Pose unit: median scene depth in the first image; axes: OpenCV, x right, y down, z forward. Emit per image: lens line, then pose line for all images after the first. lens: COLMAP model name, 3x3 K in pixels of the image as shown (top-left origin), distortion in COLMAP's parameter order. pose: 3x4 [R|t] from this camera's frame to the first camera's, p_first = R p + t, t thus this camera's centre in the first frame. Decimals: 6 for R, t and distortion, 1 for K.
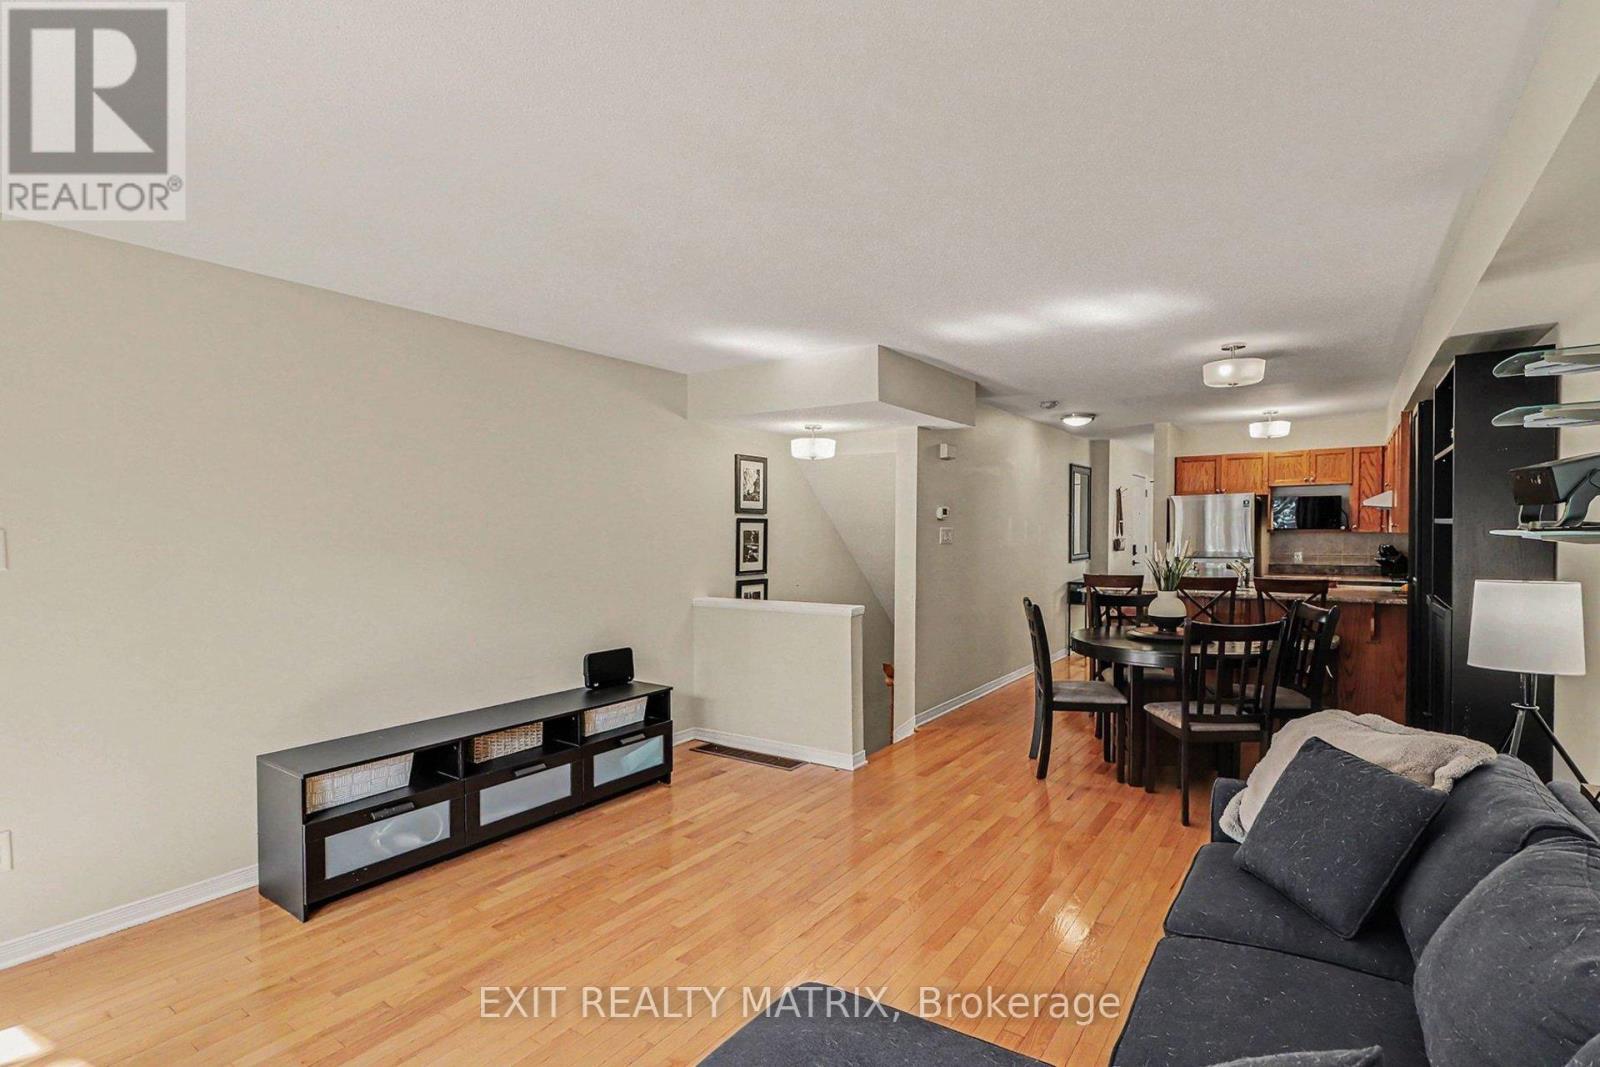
lens RADIAL K [[772.1, 0, 824.7], [0, 772.1, 556.6], [0, 0, 1]] dist [0.000097, 0.000910]
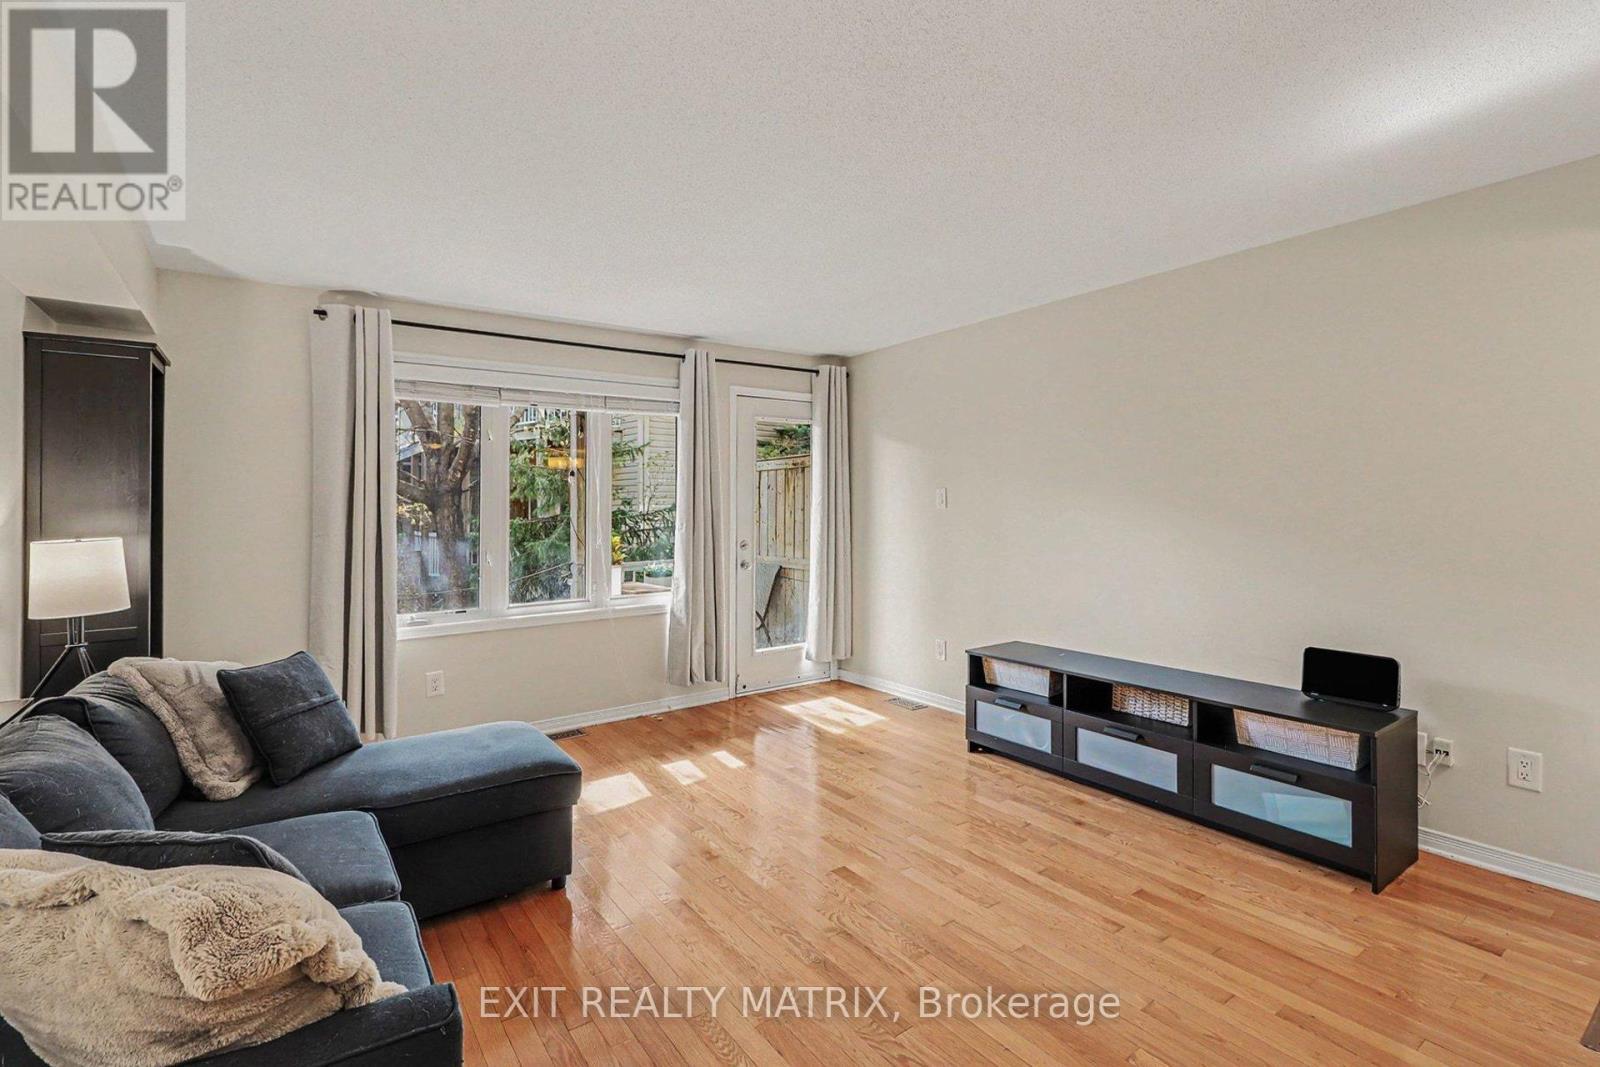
lens RADIAL K [[737.6, 0, 812.3], [0, 737.6, 497.2], [0, 0, 1]] dist [0.004097, -0.002938]
pose [[-0.347051, -0.001336, -0.937845, 0.302618], [-0.017174, 0.999840, 0.004931, -0.005348], [0.937689, 0.017818, -0.347018, 0.484961]]
